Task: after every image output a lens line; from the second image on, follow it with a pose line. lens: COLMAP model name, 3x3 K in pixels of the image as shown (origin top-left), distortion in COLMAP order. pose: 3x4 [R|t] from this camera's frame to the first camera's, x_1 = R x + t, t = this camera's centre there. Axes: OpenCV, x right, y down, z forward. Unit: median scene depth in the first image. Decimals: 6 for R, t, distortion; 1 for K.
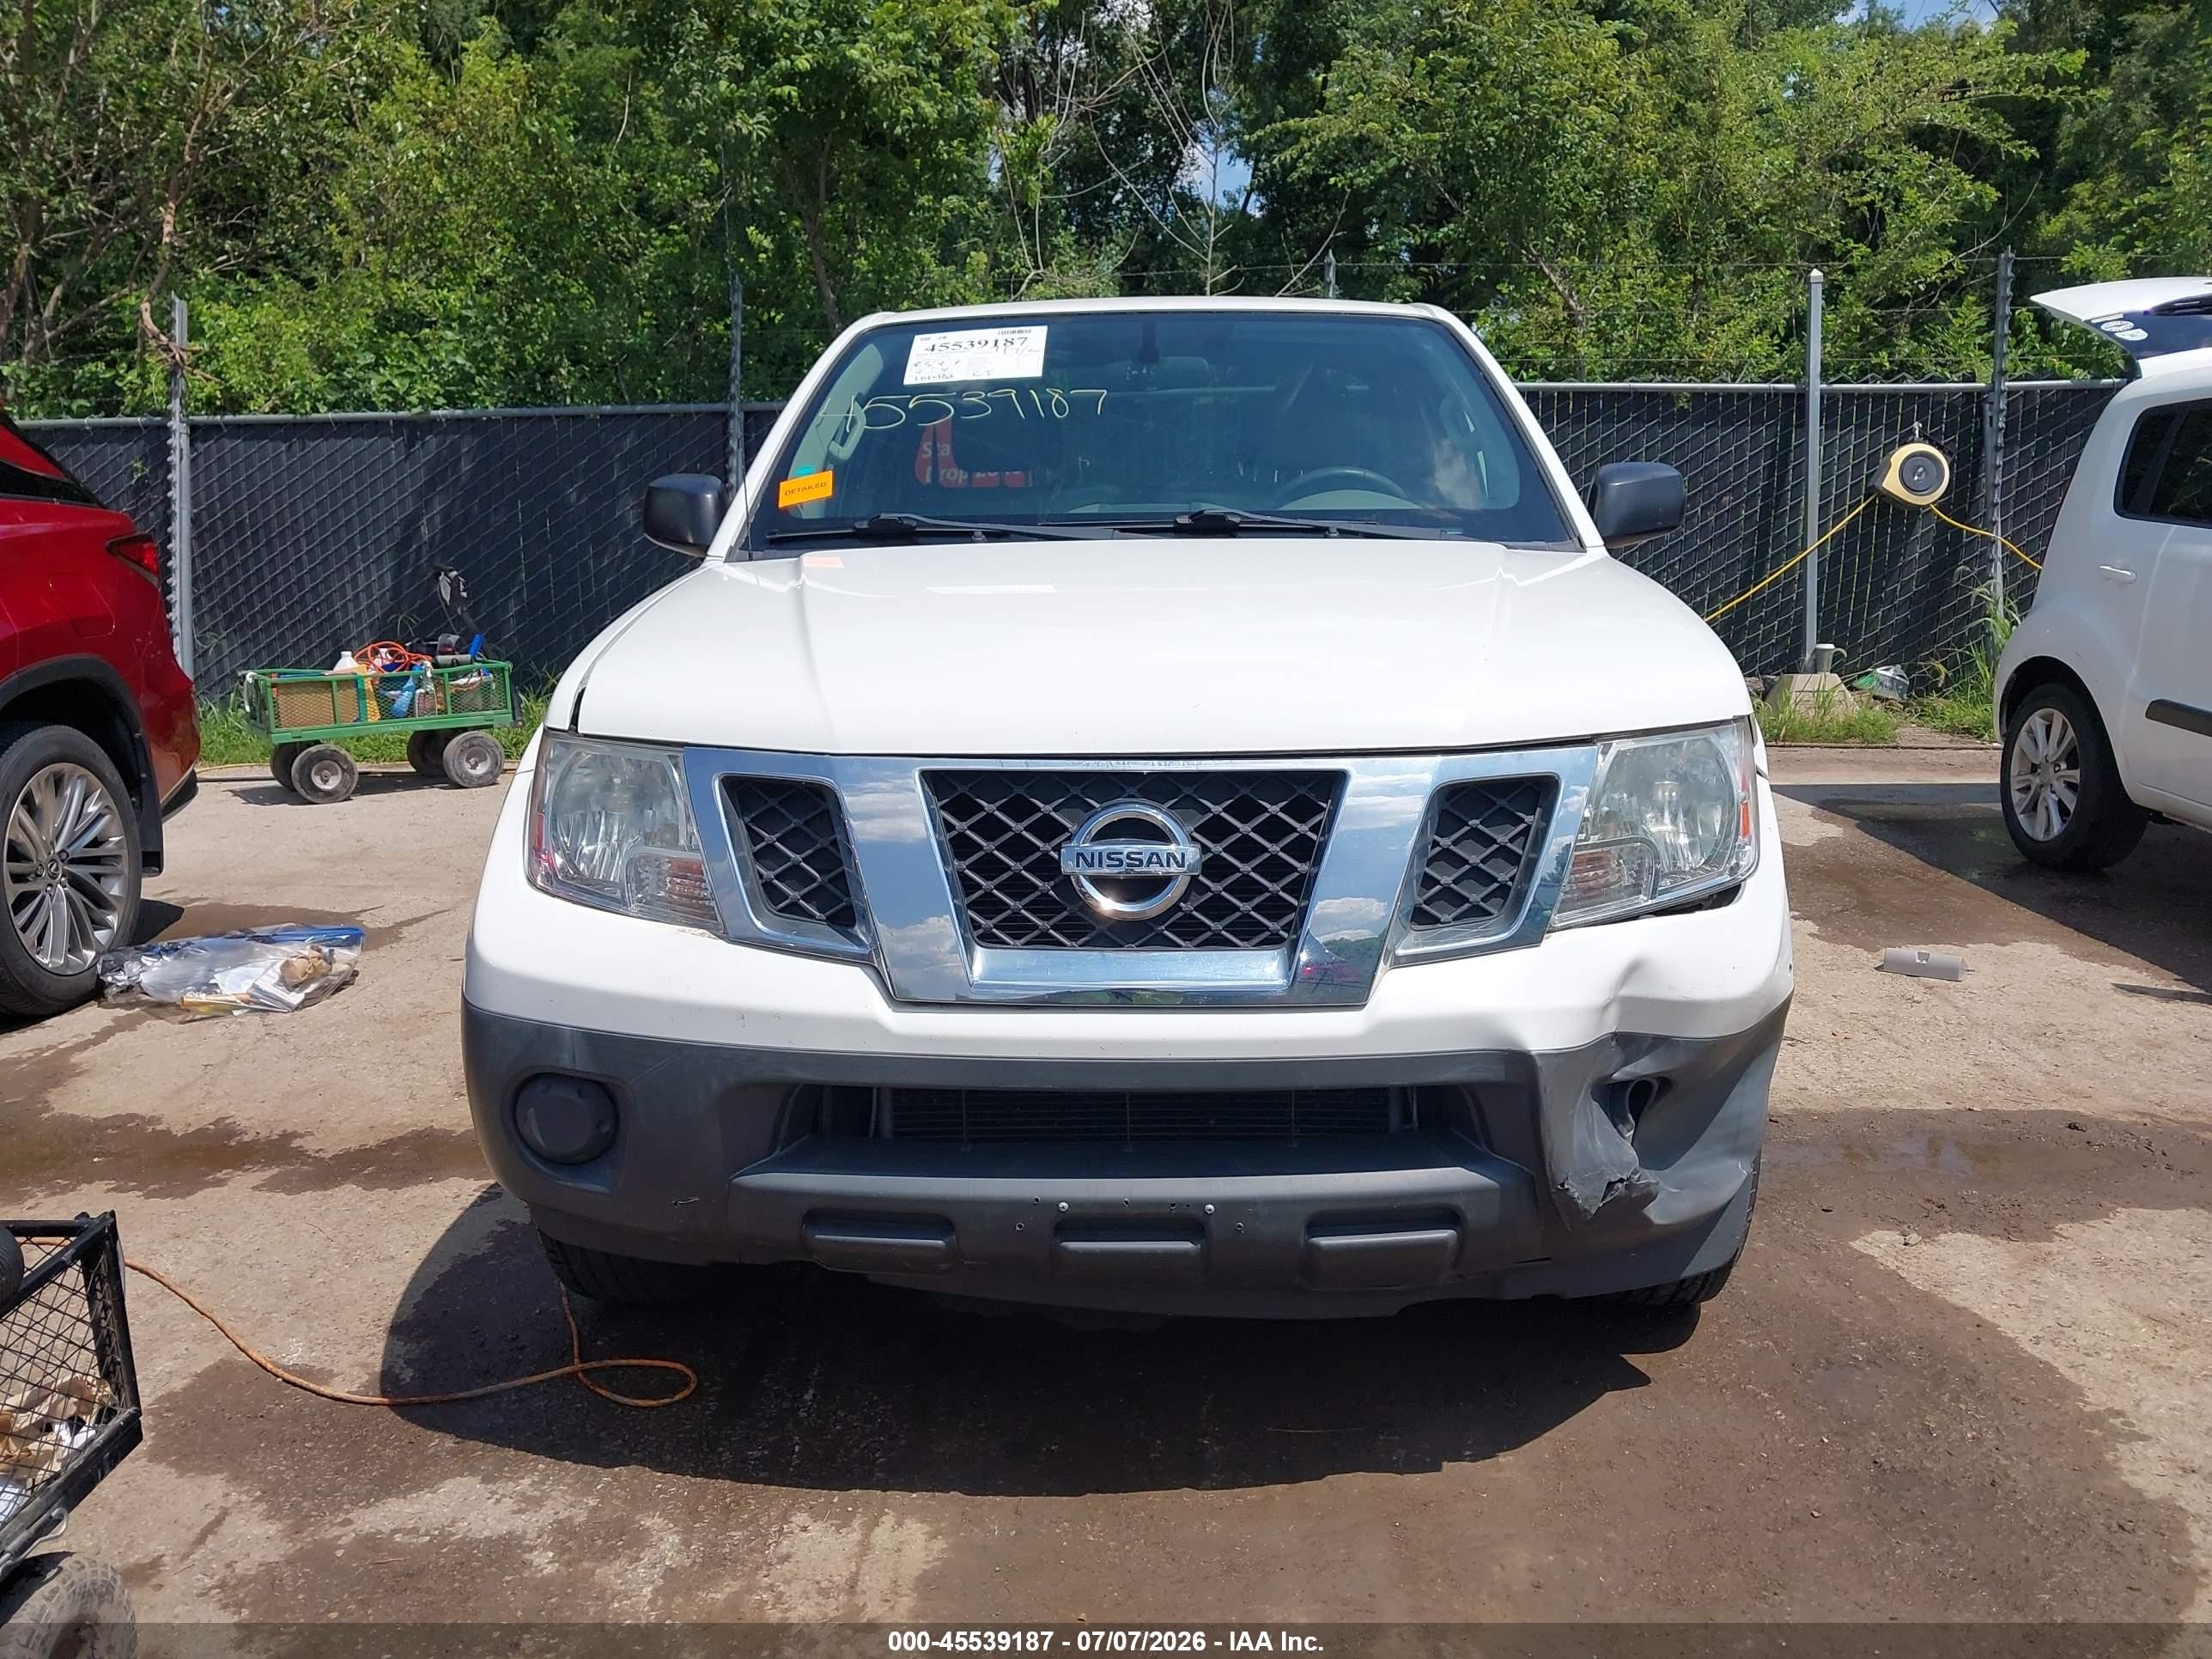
lens RADIAL K [[1737.1, 0, 1091.9], [0, 1737.1, 825.1], [0, 0, 1]] dist [0.005889, -0.002815]
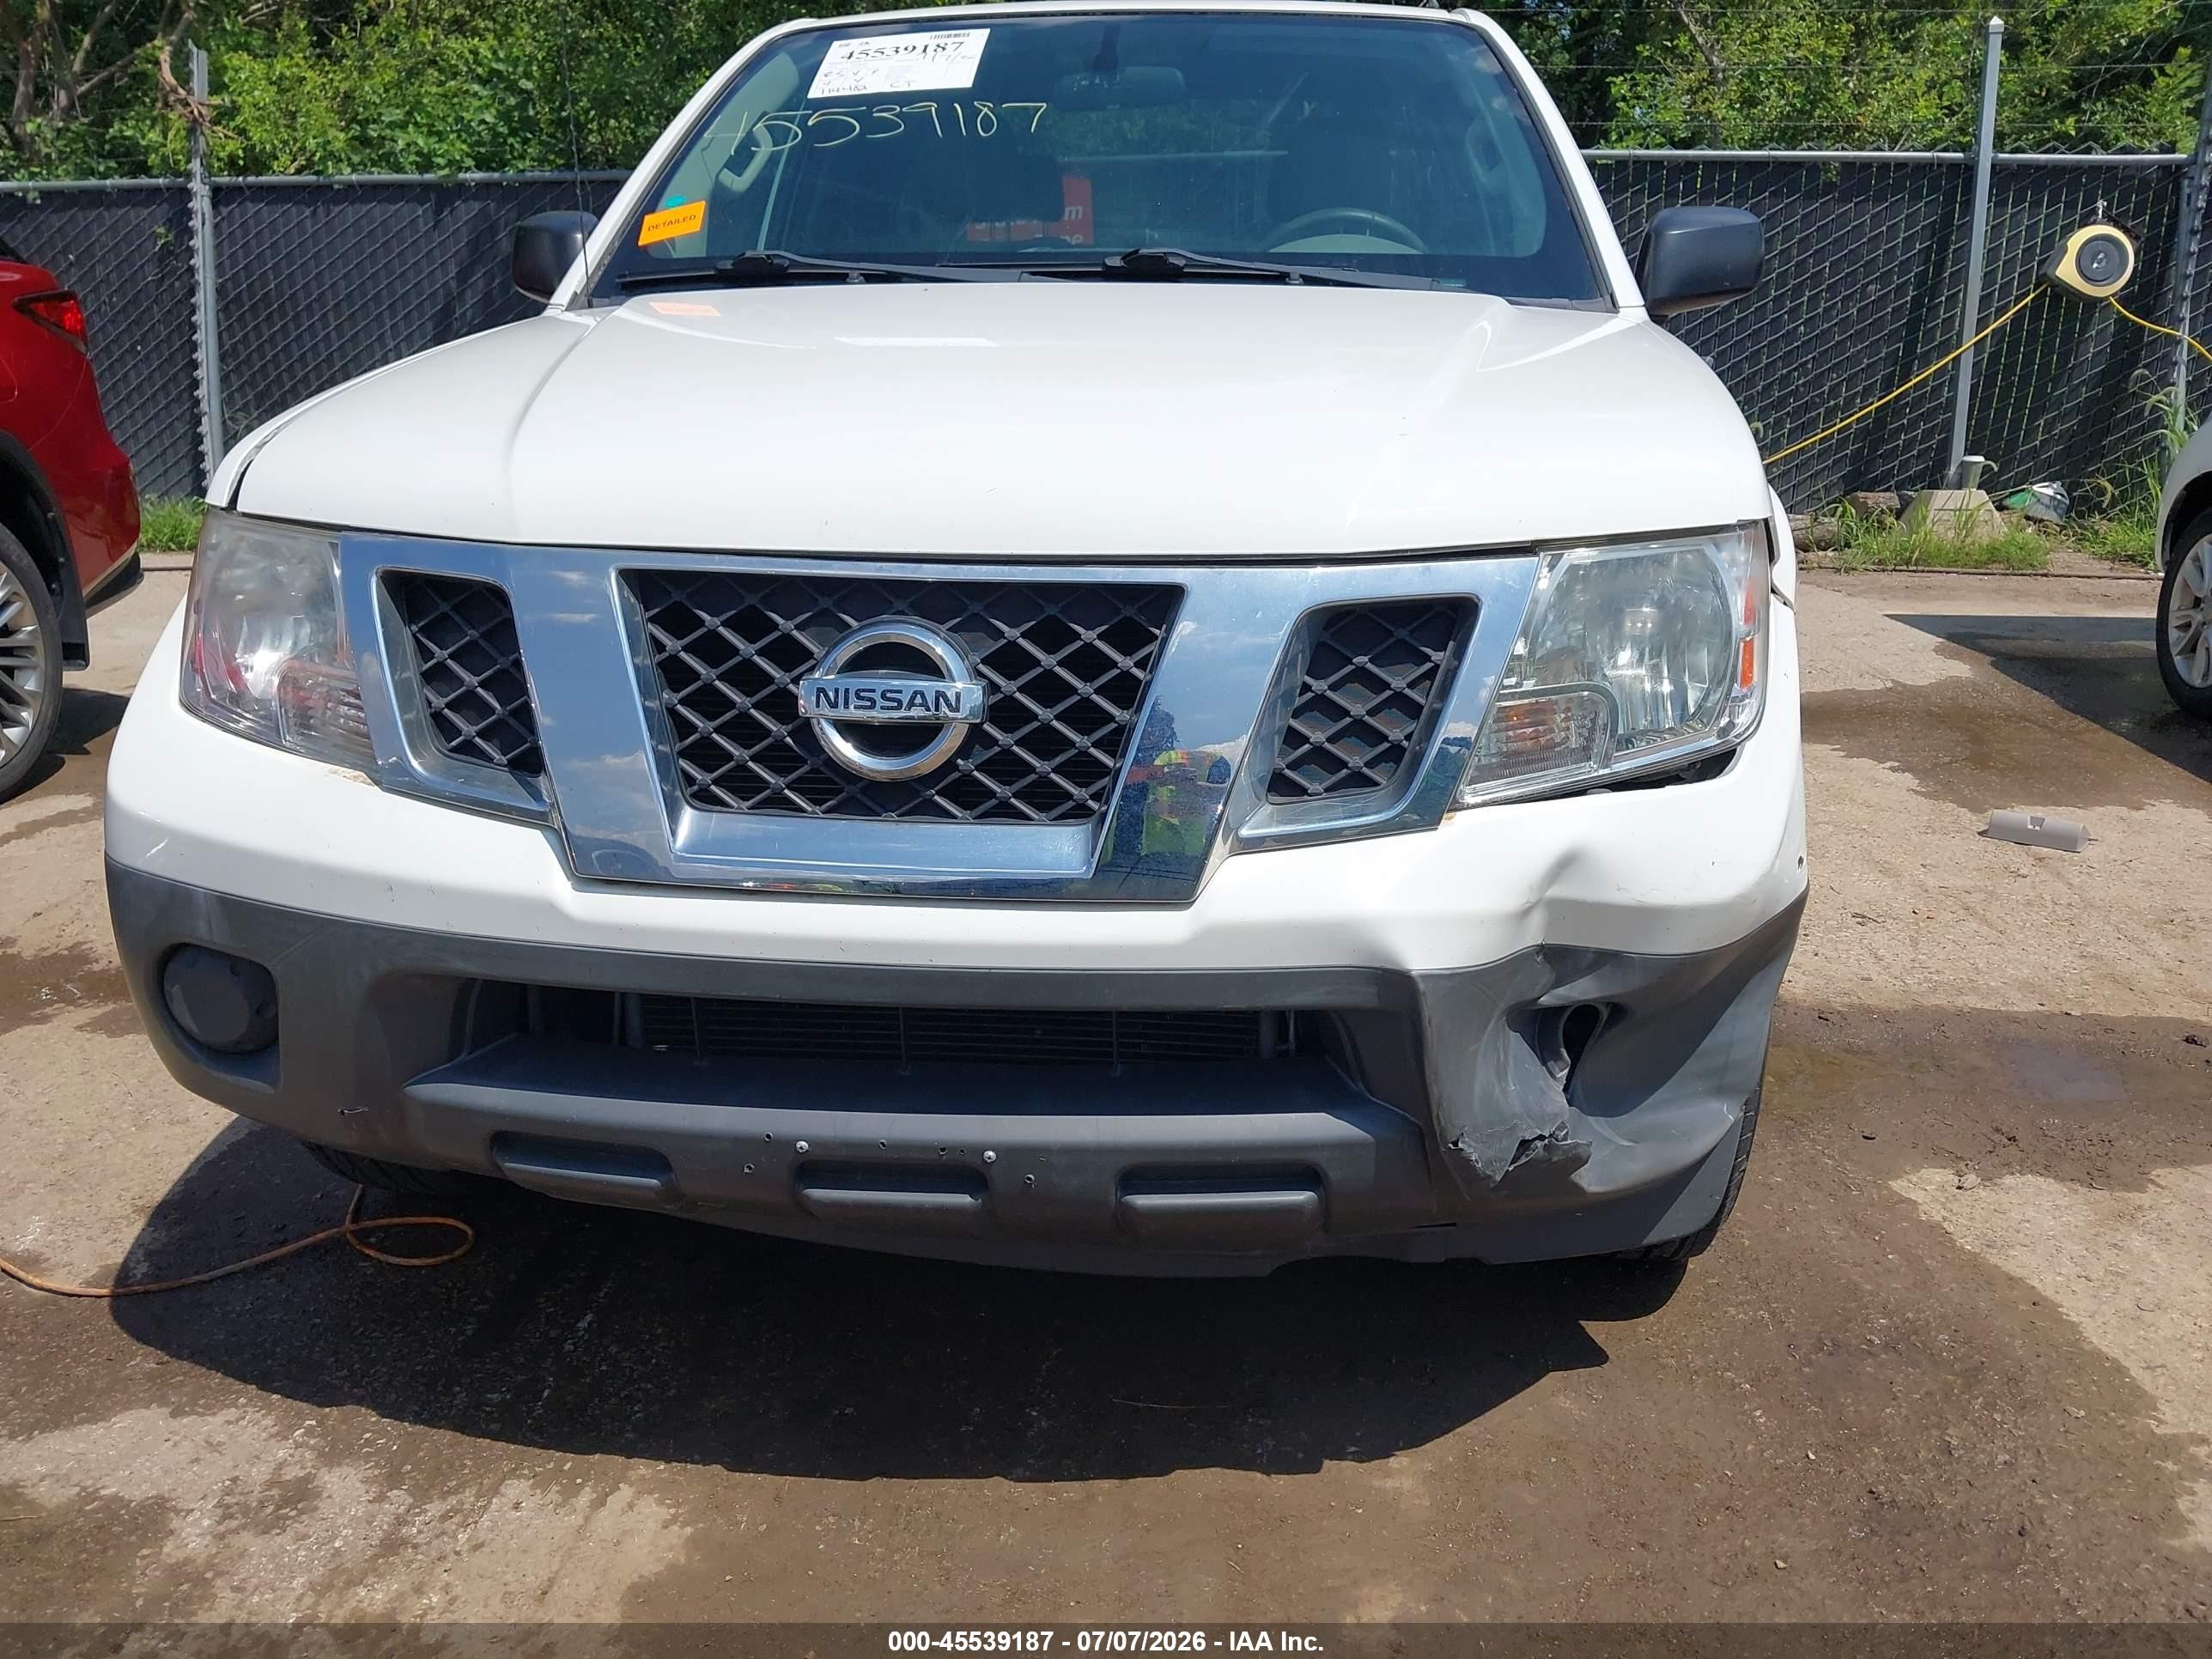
lens RADIAL K [[1737.6, 0, 1106.0], [0, 1737.6, 829.5], [0, 0, 1]] dist [0.052780, -0.076699]
pose [[0.997663, 0.032261, -0.060239, 0.135409], [-0.025442, 0.993526, 0.110722, -0.007702], [0.063421, -0.108930, 0.992024, 0.213768]]
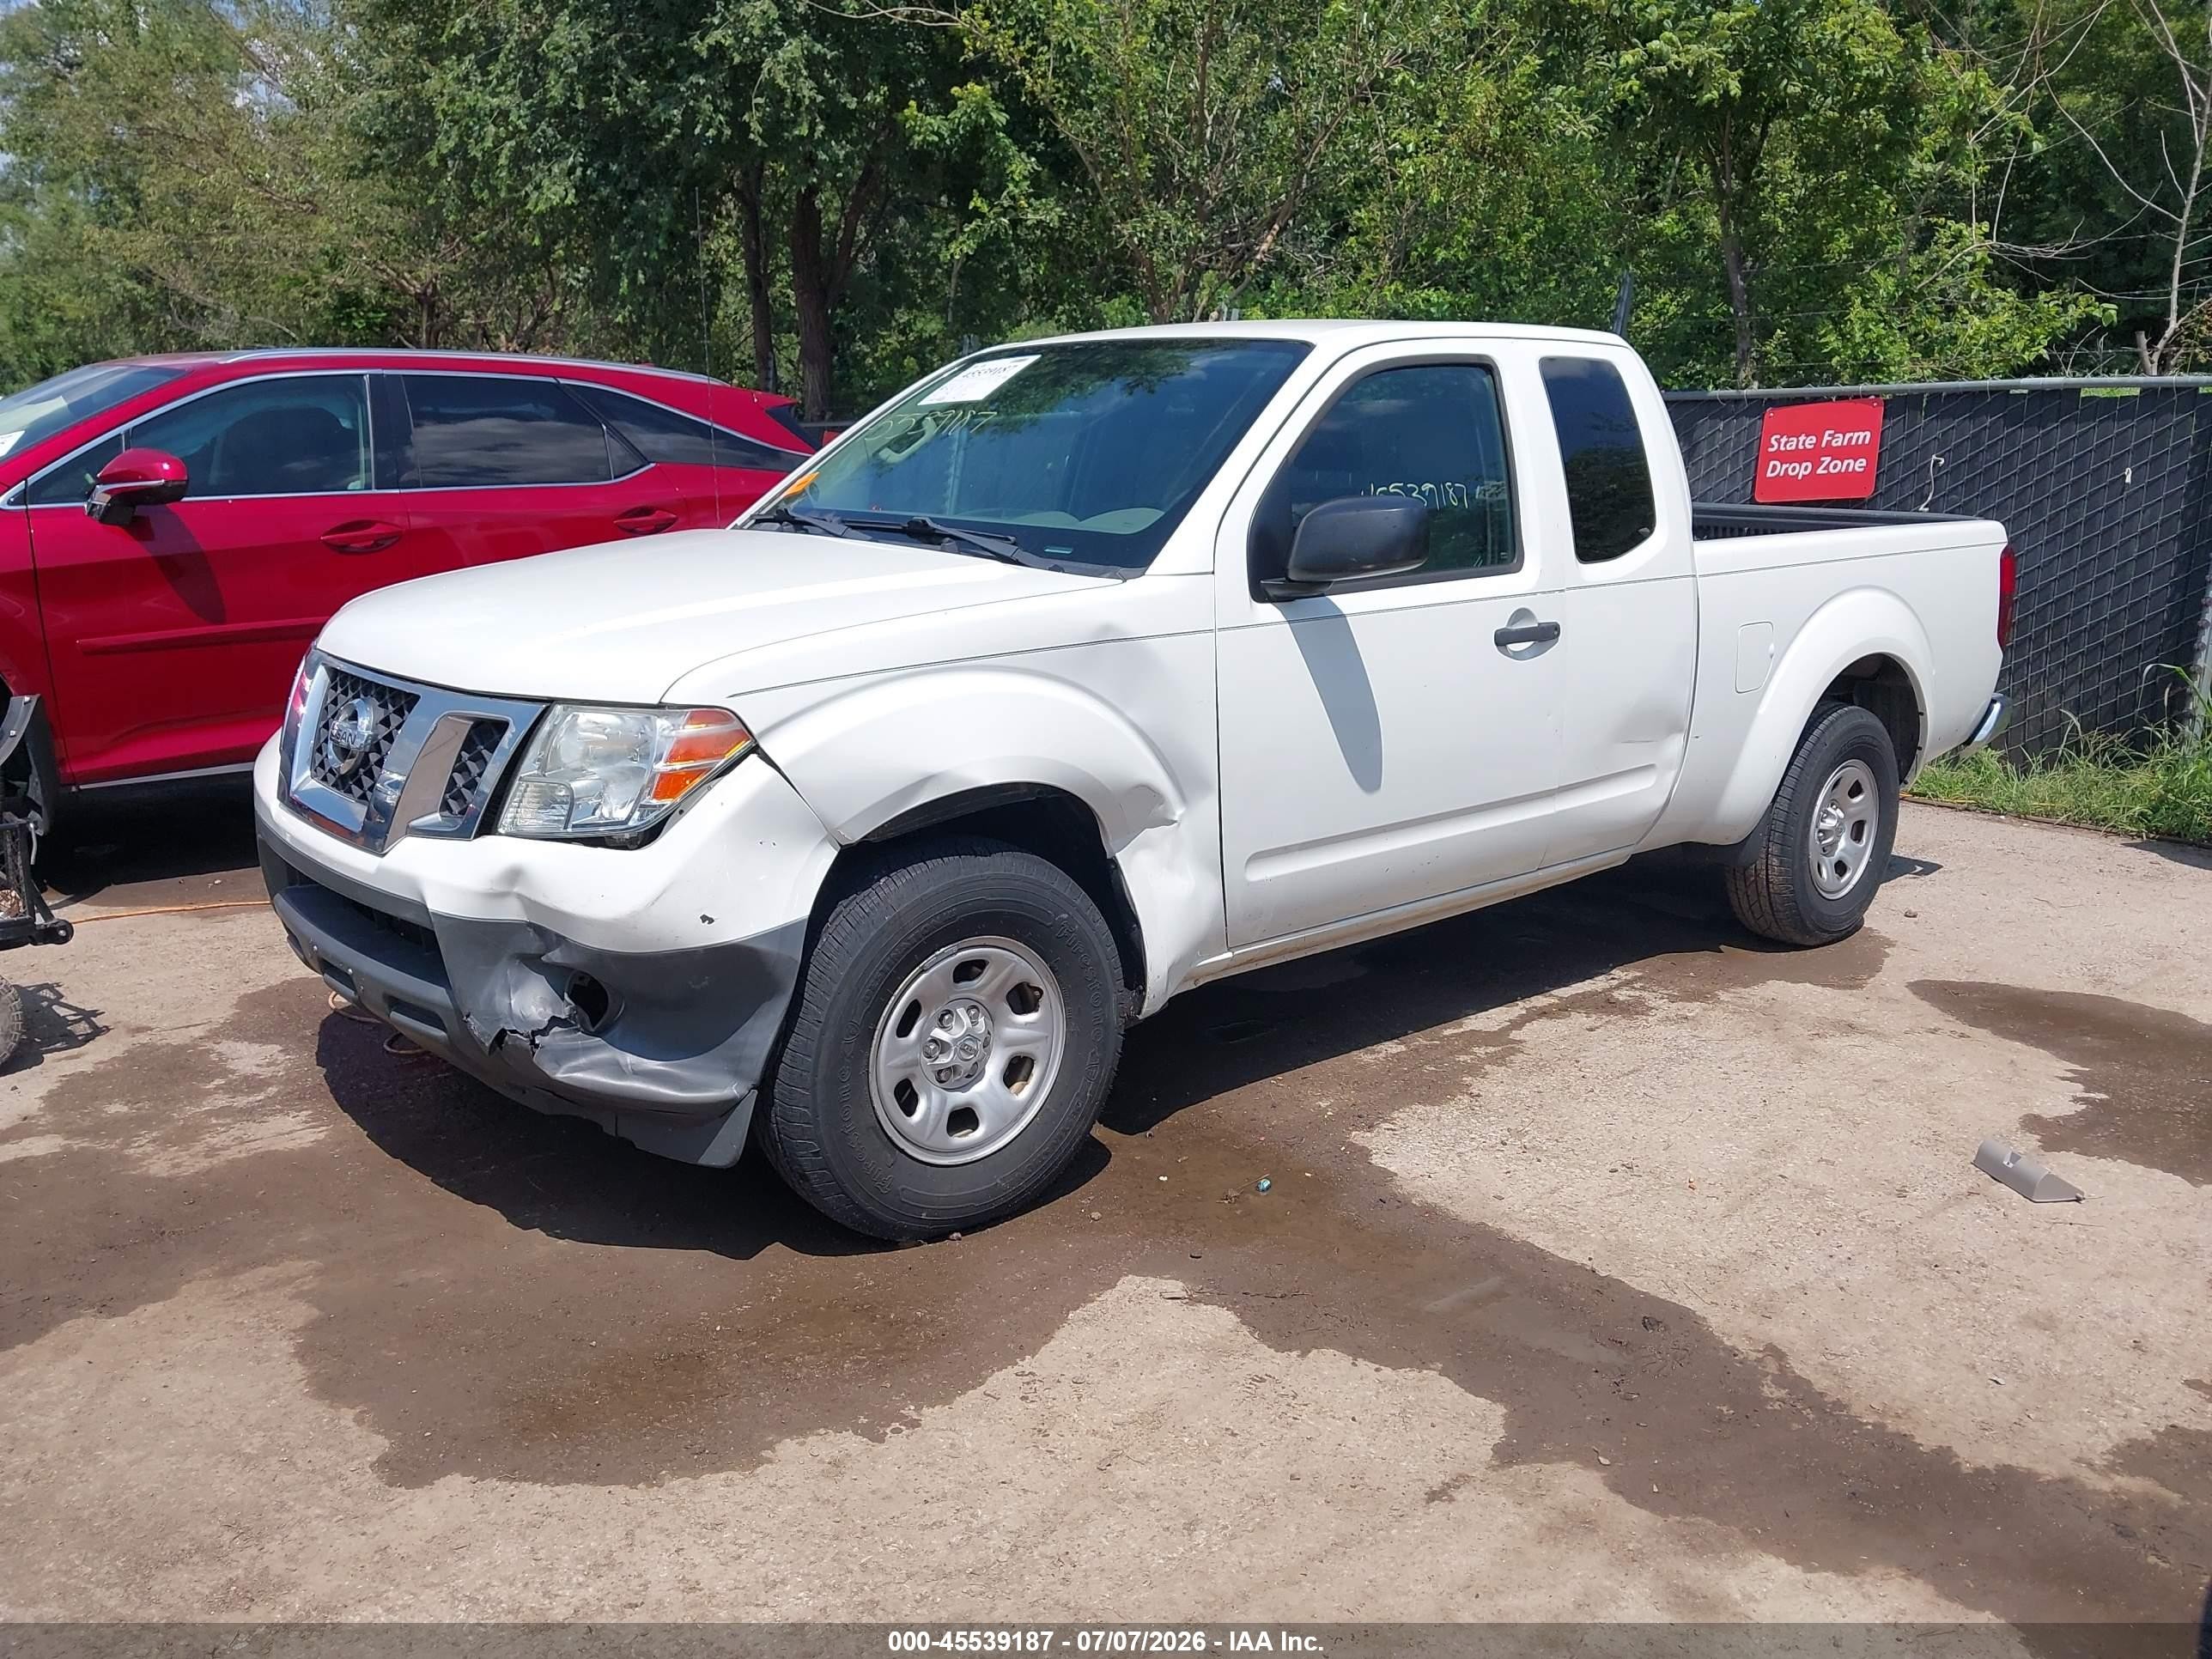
lens RADIAL K [[1733.7, 0, 1034.3], [0, 1733.7, 821.5], [0, 0, 1]] dist [0.161190, -0.427993]
pose [[0.676673, 0.173369, -0.715582, 1.305674], [-0.164302, 0.982931, 0.082773, -0.113815], [0.717718, 0.061562, 0.693608, 0.295566]]
